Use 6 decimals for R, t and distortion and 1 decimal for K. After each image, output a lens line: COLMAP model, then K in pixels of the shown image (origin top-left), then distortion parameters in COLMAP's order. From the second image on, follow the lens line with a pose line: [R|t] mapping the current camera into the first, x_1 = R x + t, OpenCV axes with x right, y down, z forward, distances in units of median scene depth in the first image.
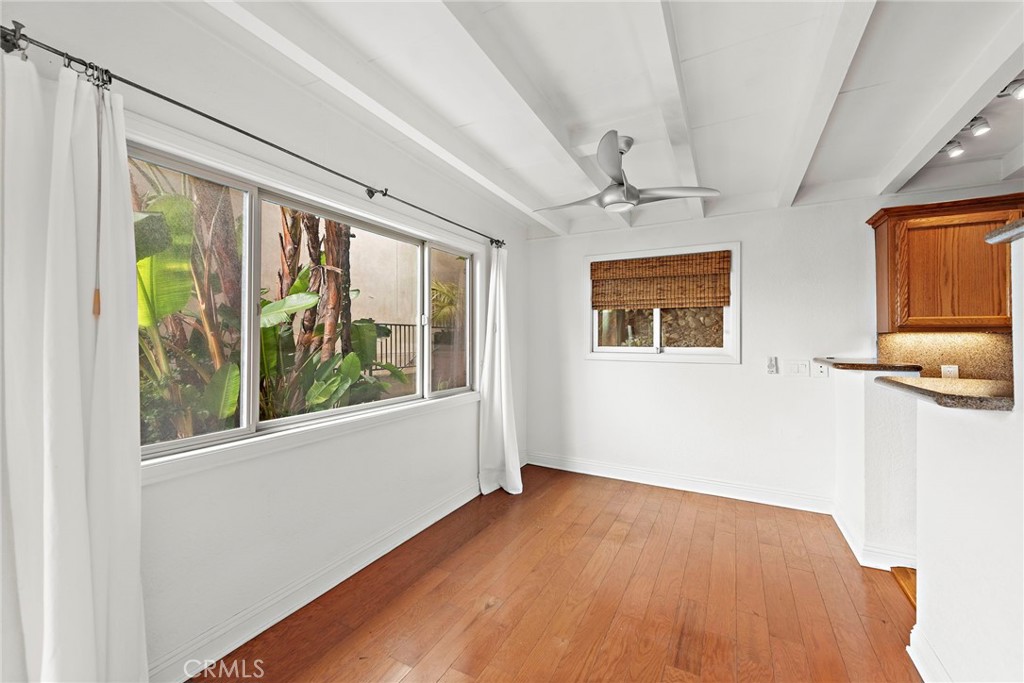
lens RADIAL K [[411.0, 0, 515.9], [0, 411.0, 332.7], [0, 0, 1]] dist [0.009923, -0.000369]
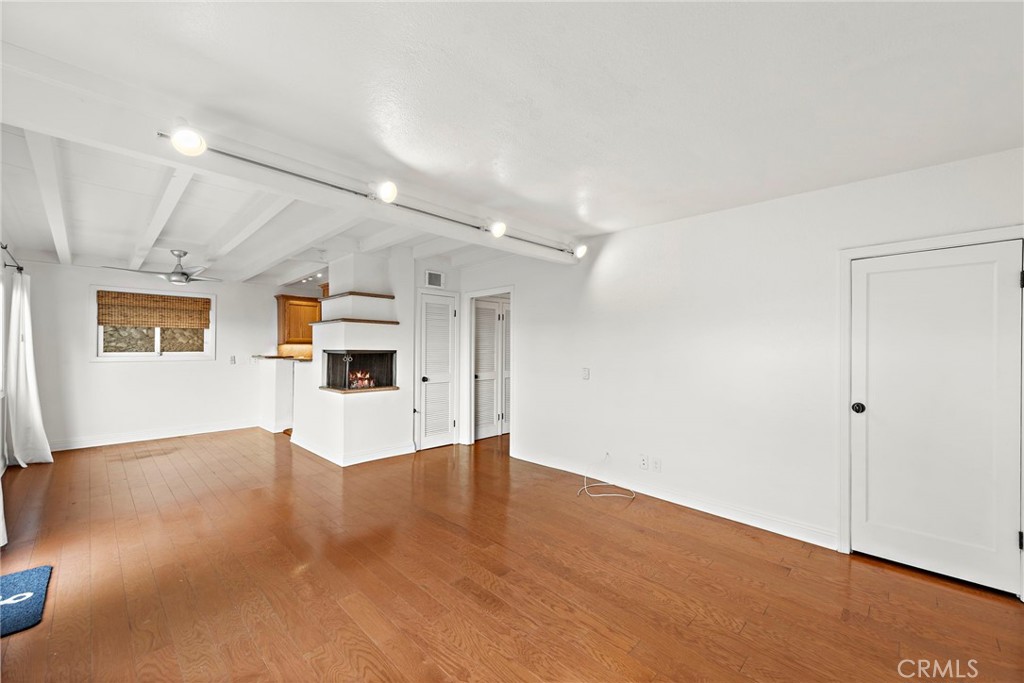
lens RADIAL K [[404.0, 0, 512.3], [0, 404.0, 345.4], [0, 0, 1]] dist [0.009488, -0.000251]
pose [[0.276669, 0.002808, 0.960961, -0.939281], [-0.010949, 0.999940, 0.000231, -0.006641], [-0.960903, -0.010586, 0.276683, -0.887453]]
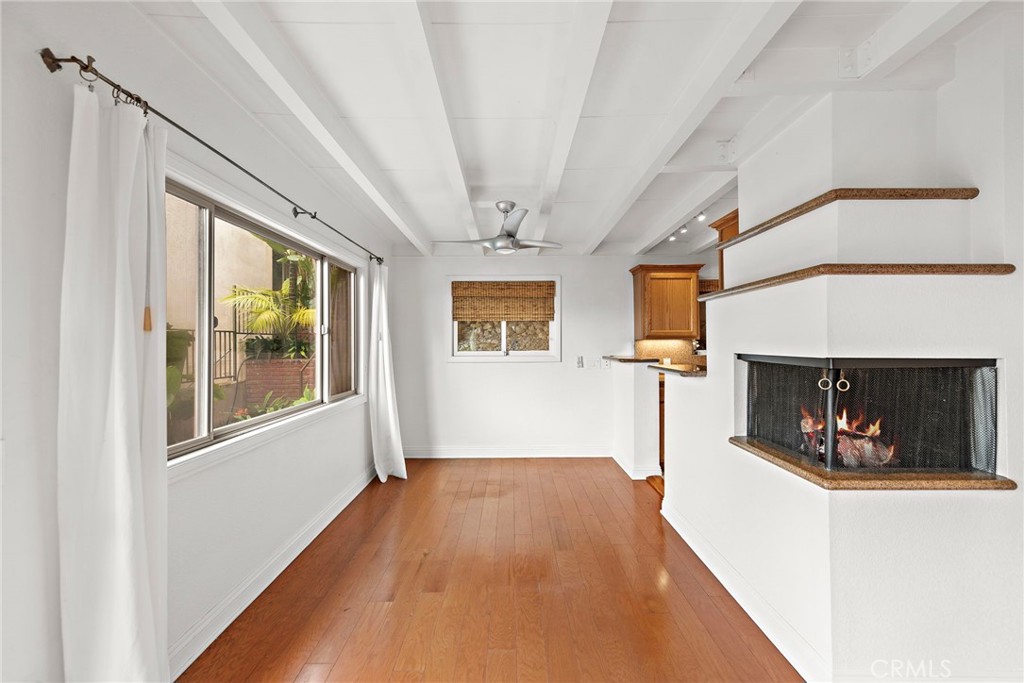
lens RADIAL K [[403.4, 0, 513.1], [0, 403.4, 339.5], [0, 0, 1]] dist [0.020118, -0.008145]
pose [[0.882102, -0.003993, 0.471041, -0.277476], [0.001561, 0.999983, 0.005553, -0.010024], [-0.471056, -0.004163, 0.882094, -0.160494]]
